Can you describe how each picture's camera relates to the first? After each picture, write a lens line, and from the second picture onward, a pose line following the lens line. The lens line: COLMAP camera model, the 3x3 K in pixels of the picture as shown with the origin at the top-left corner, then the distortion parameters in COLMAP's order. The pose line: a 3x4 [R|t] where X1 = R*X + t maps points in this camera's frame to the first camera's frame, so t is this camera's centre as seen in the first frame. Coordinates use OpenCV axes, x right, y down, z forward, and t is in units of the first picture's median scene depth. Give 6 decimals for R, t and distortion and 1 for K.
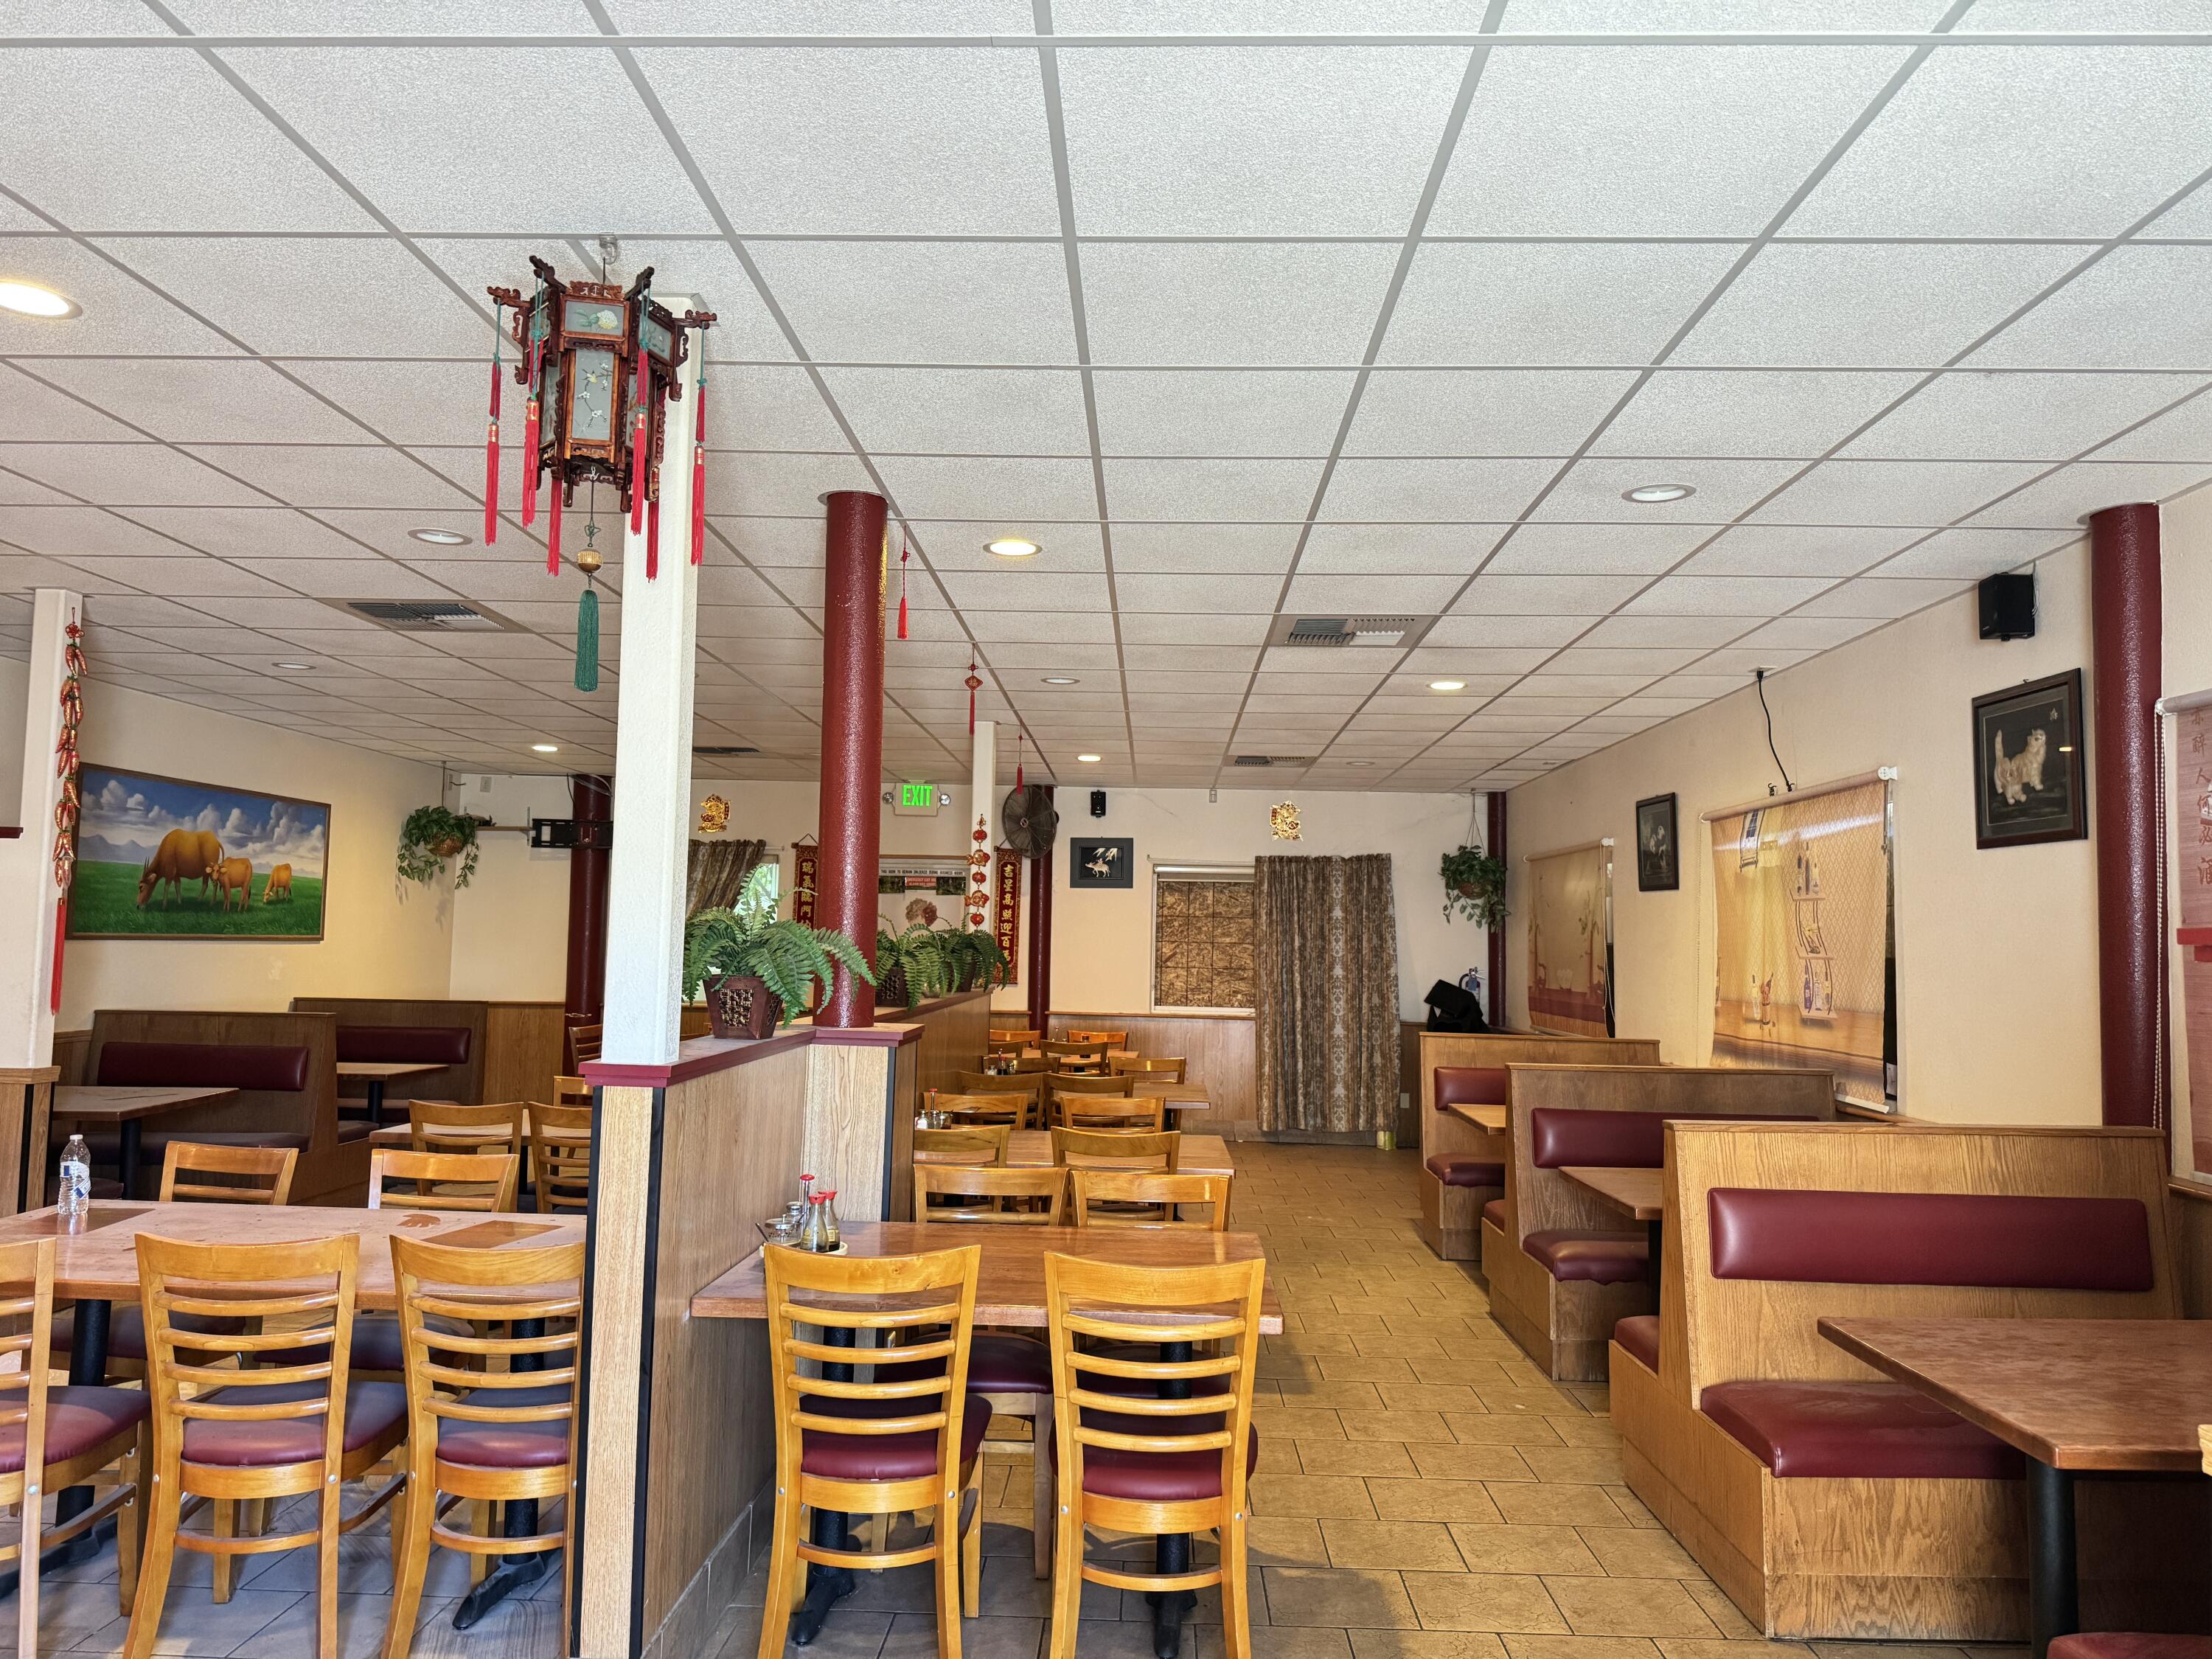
lens RADIAL K [[1574.1, 0, 1102.9], [0, 1574.1, 830.5], [0, 0, 1]] dist [0.031321, -0.043984]
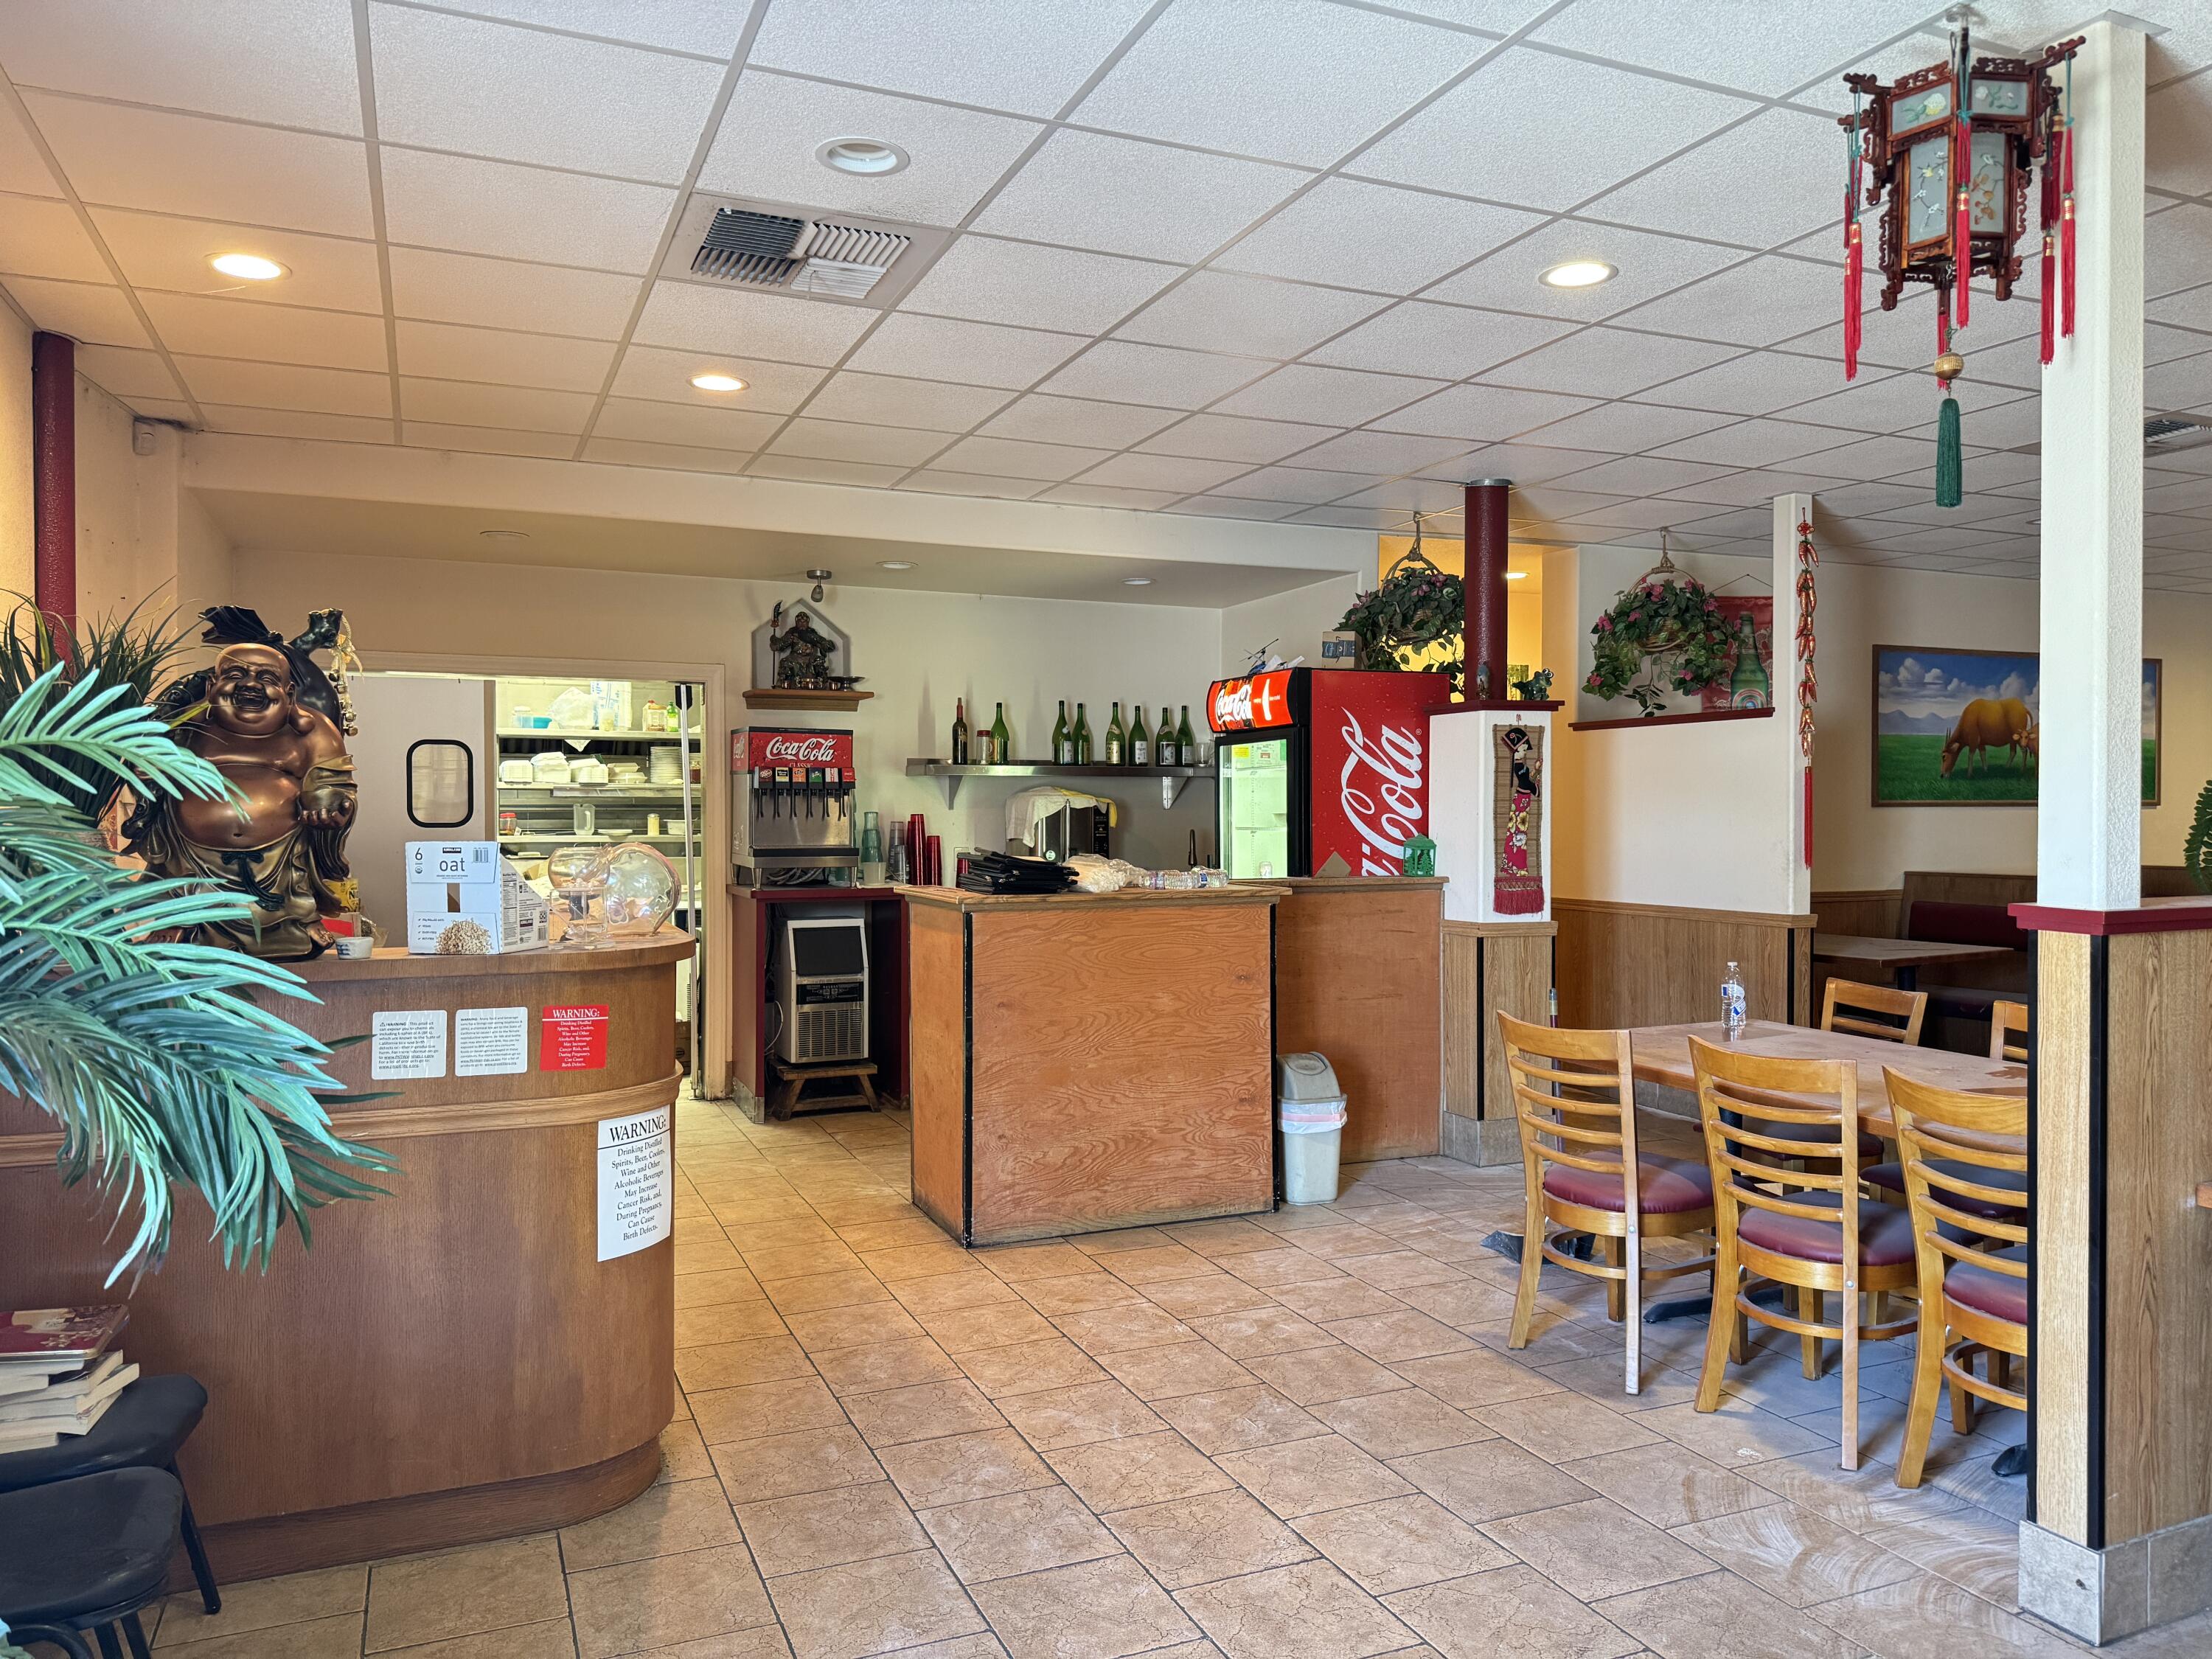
lens RADIAL K [[1574.1, 0, 1102.9], [0, 1574.1, 830.5], [0, 0, 1]] dist [0.031321, -0.043984]
pose [[0.417456, -0.008649, -0.908656, 0.208767], [0.076324, 0.996755, 0.025577, 0.026923], [0.905486, -0.080030, 0.416762, 0.086917]]
